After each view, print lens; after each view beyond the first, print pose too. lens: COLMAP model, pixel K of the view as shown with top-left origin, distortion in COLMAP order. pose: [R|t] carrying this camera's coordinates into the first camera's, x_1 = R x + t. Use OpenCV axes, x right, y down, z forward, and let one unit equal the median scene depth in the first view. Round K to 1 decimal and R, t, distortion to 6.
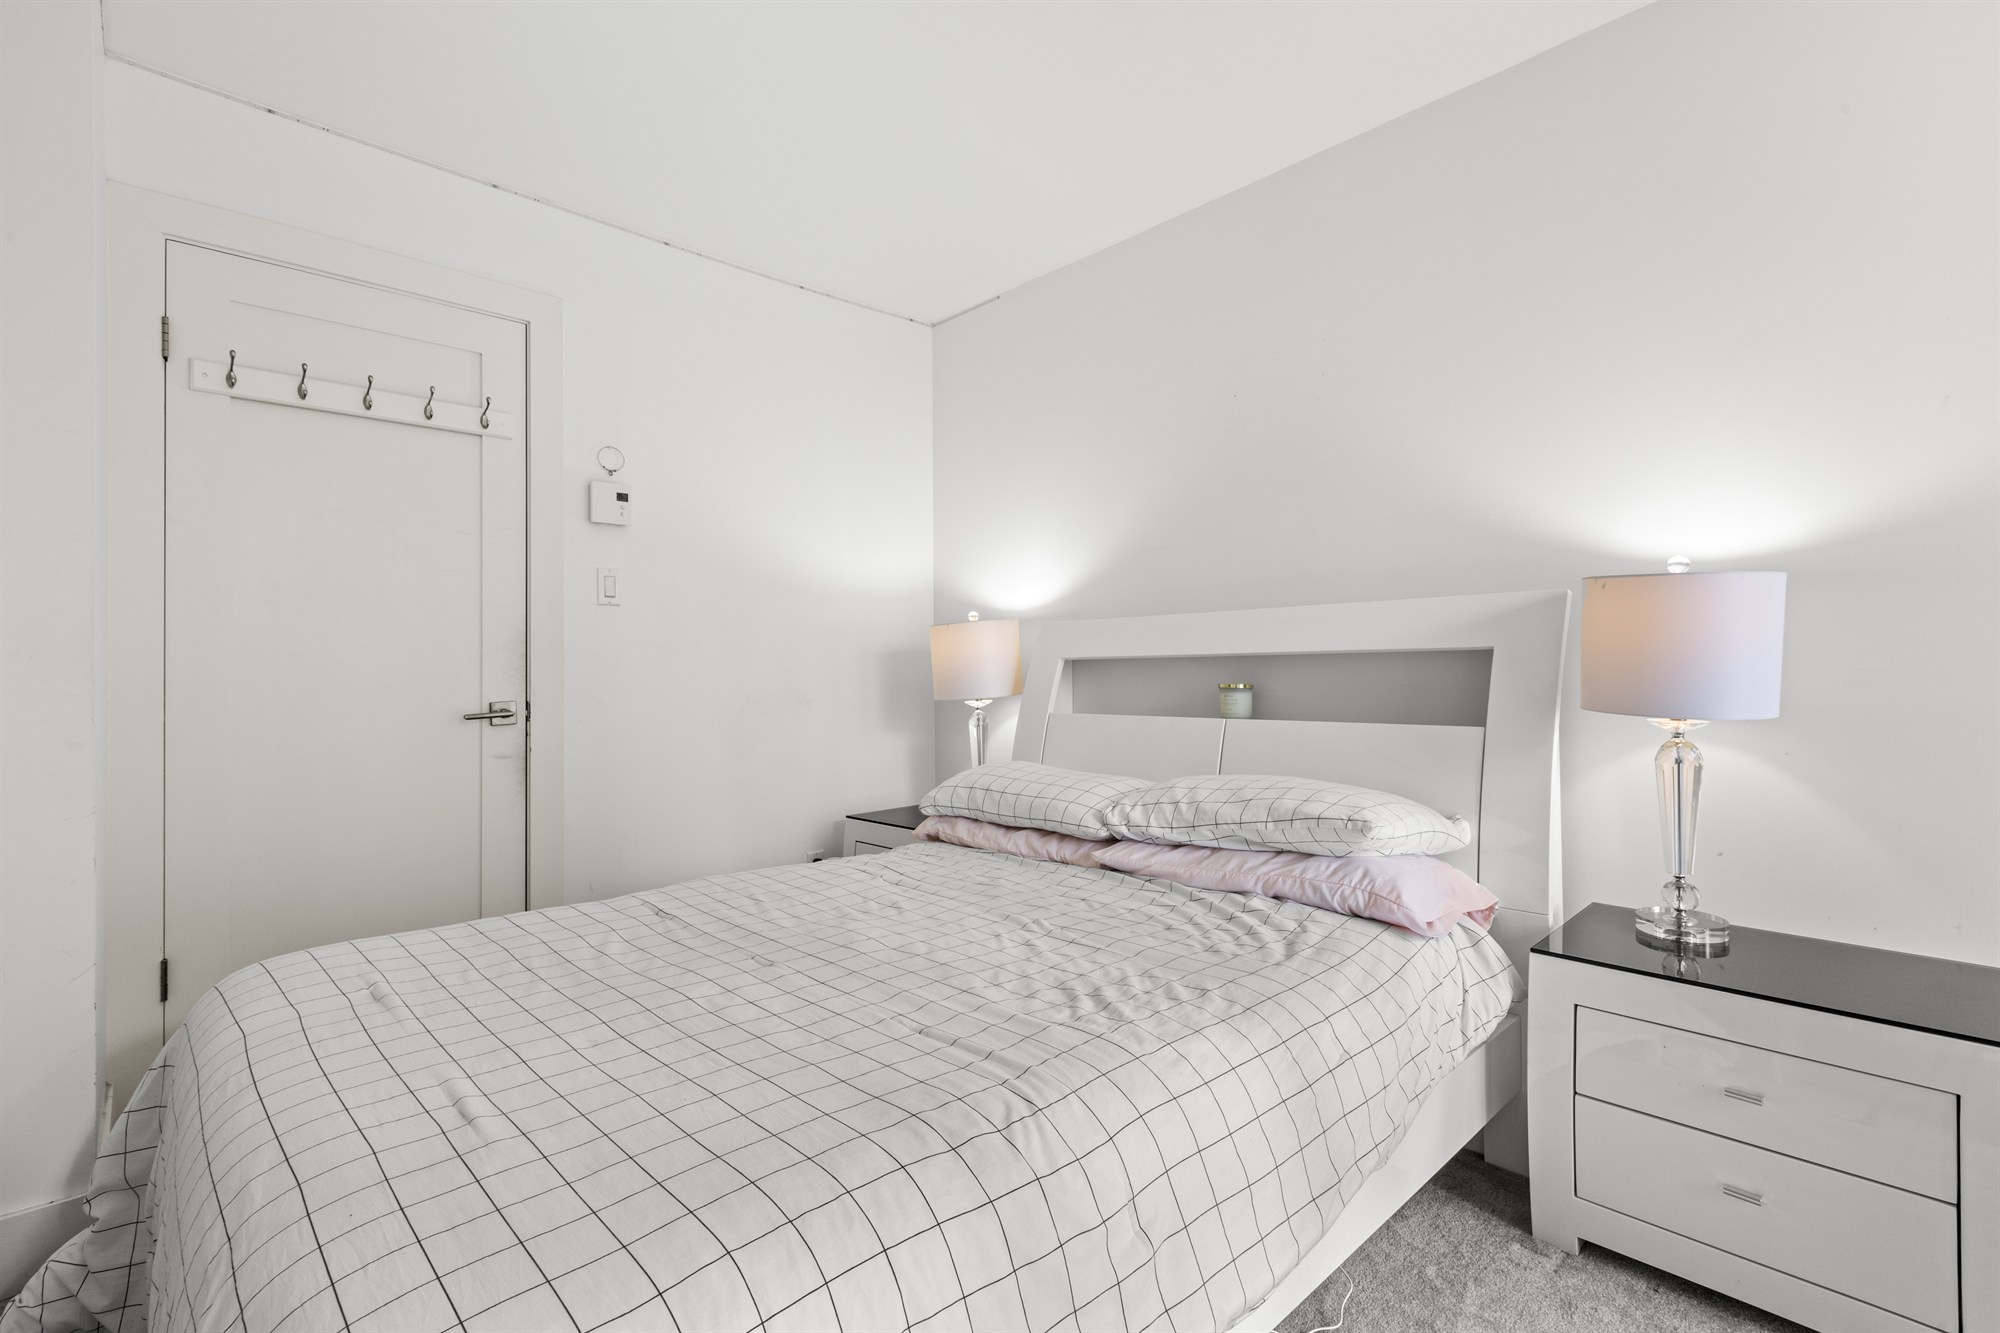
lens RADIAL K [[906.9, 0, 1007.2], [0, 906.9, 668.3], [0, 0, 1]] dist [0.001823, -0.000285]
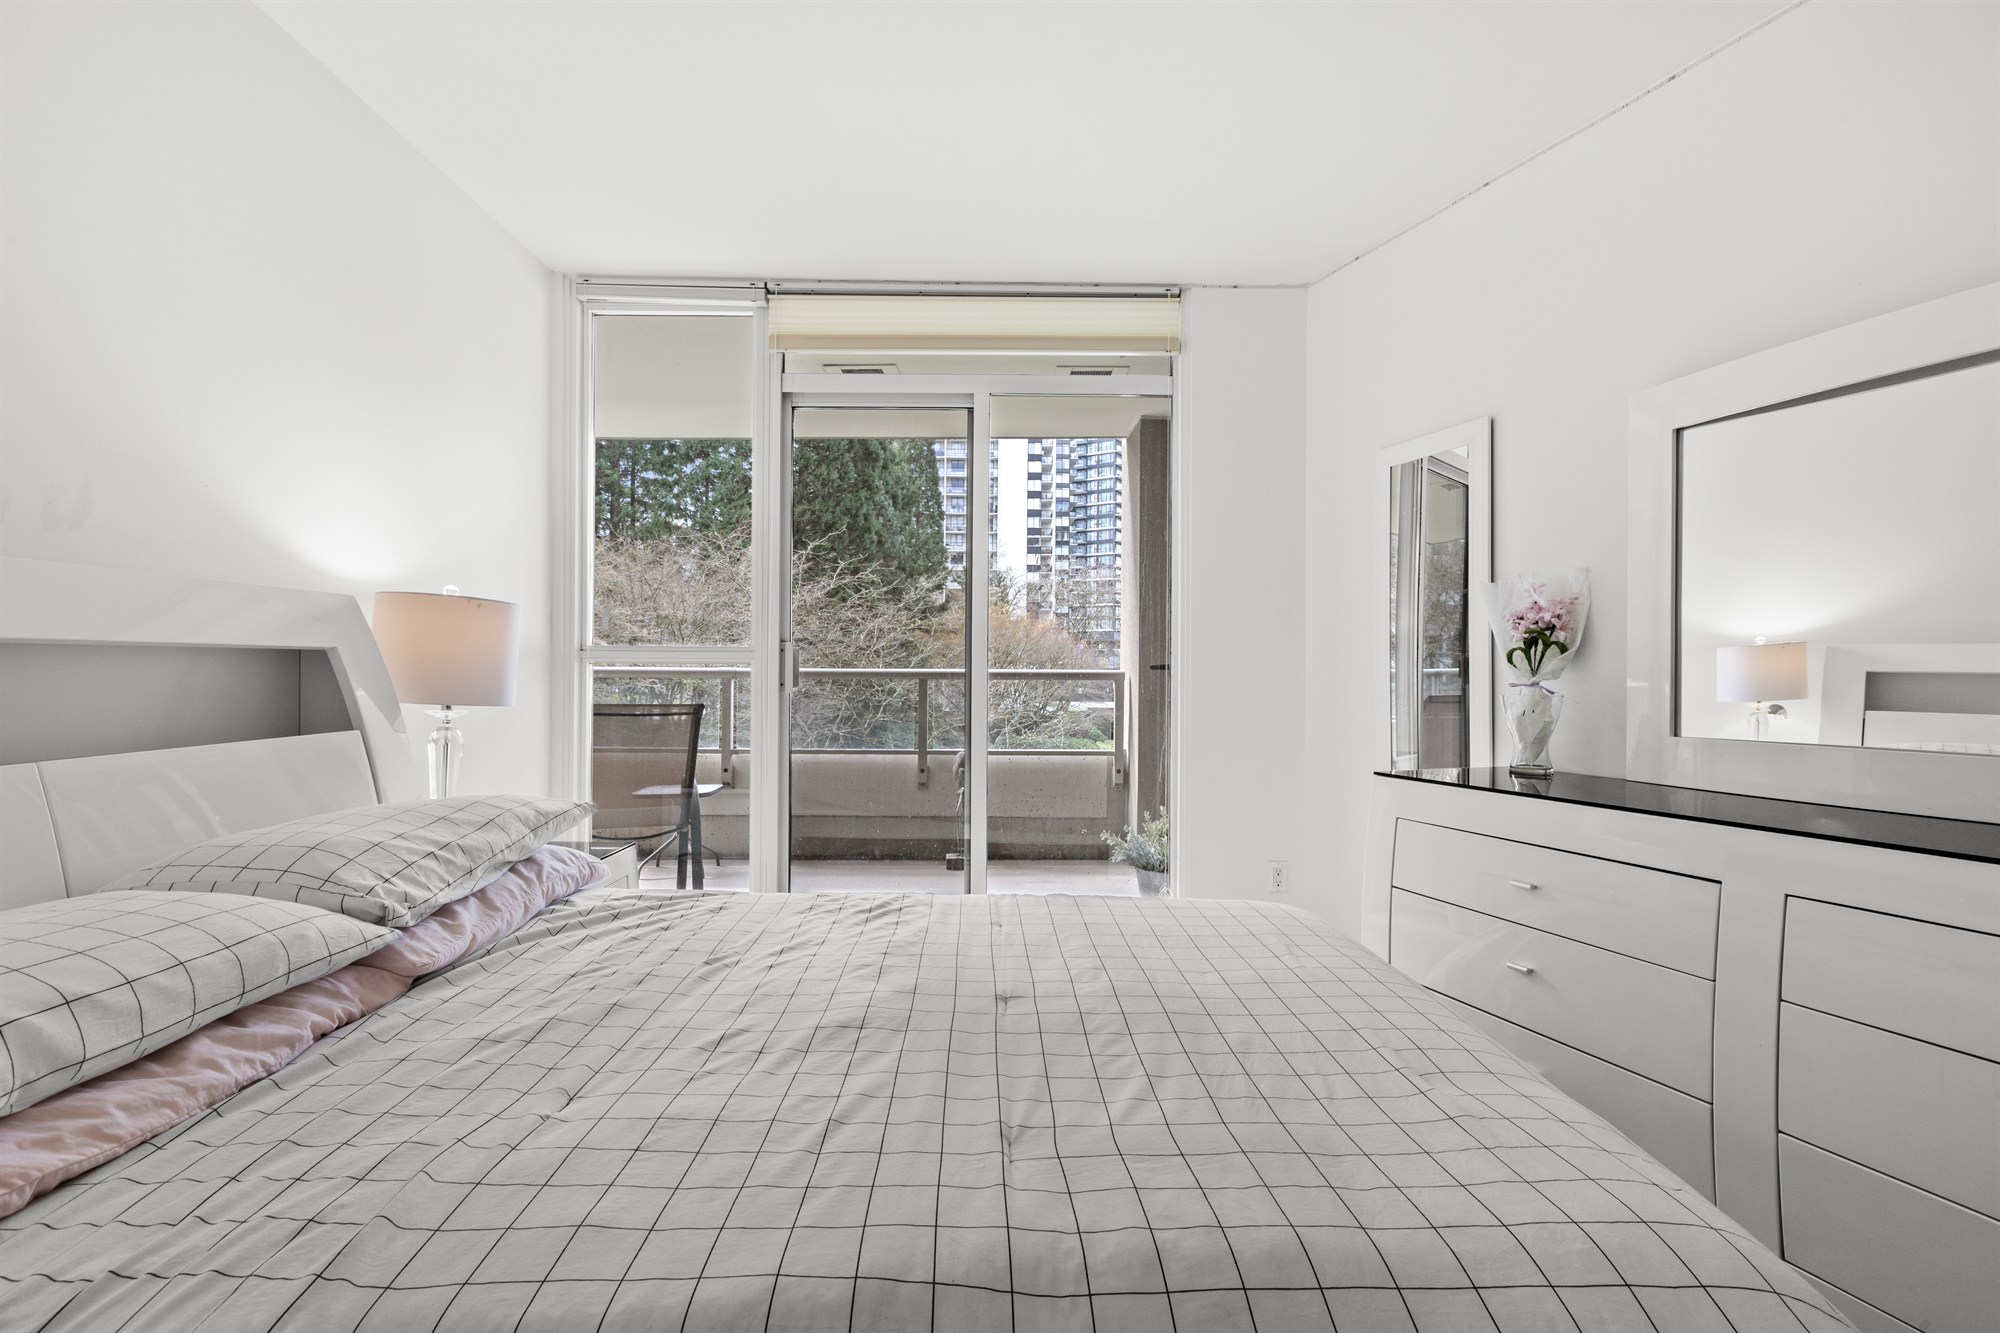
lens RADIAL K [[904.6, 0, 1000.0], [0, 904.6, 666.5], [0, 0, 1]] dist [0.014301, -0.000001]
pose [[-0.724542, 0.004666, 0.689215, -0.749958], [-0.004849, 0.999918, -0.011867, 0.005867], [-0.689214, -0.011940, -0.724460, 1.411285]]
